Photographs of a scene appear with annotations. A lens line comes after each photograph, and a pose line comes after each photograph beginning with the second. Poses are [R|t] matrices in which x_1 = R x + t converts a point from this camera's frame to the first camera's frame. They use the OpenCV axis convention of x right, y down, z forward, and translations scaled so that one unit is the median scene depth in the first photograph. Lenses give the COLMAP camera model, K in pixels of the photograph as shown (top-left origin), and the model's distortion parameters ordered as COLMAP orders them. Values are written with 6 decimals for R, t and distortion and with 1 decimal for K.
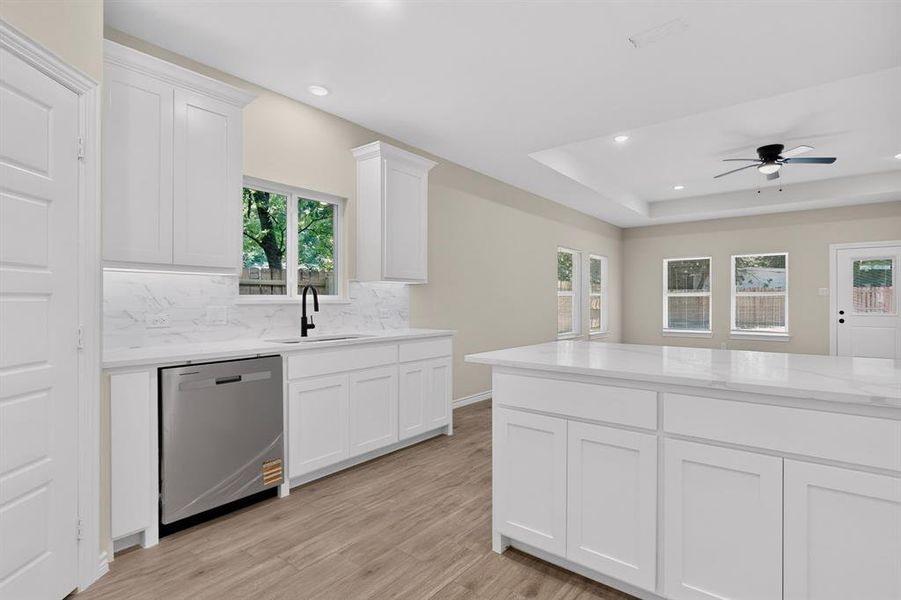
lens RADIAL K [[427.3, 0, 450.5], [0, 427.3, 300.0], [0, 0, 1]] dist [-0.024233, -0.000013]
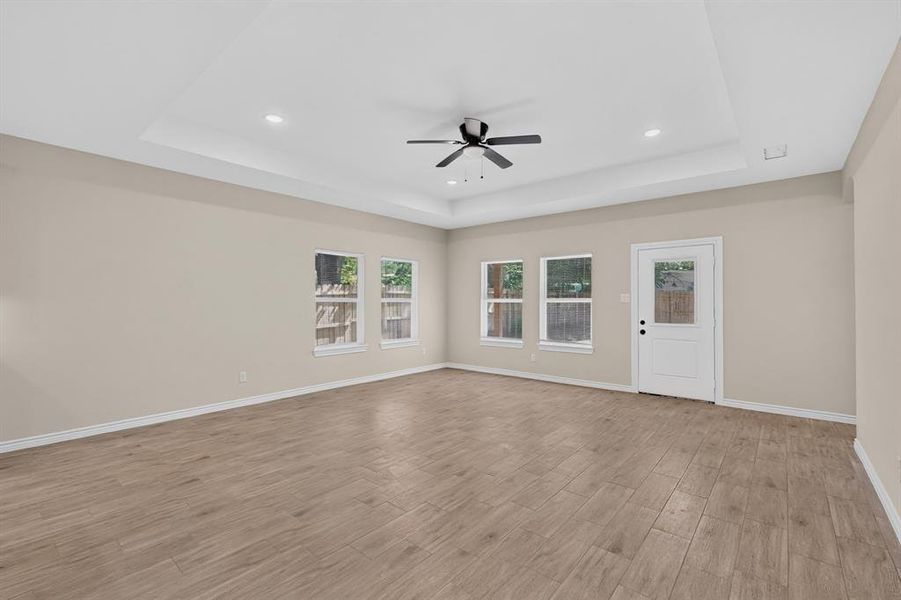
lens RADIAL K [[397.2, 0, 447.6], [0, 397.2, 300.5], [0, 0, 1]] dist [-0.000132, -0.000319]
pose [[0.998688, 0.003509, -0.051093, 0.509554], [-0.004036, 0.999940, -0.010208, -0.004637], [0.051055, 0.010400, 0.998642, 0.139442]]
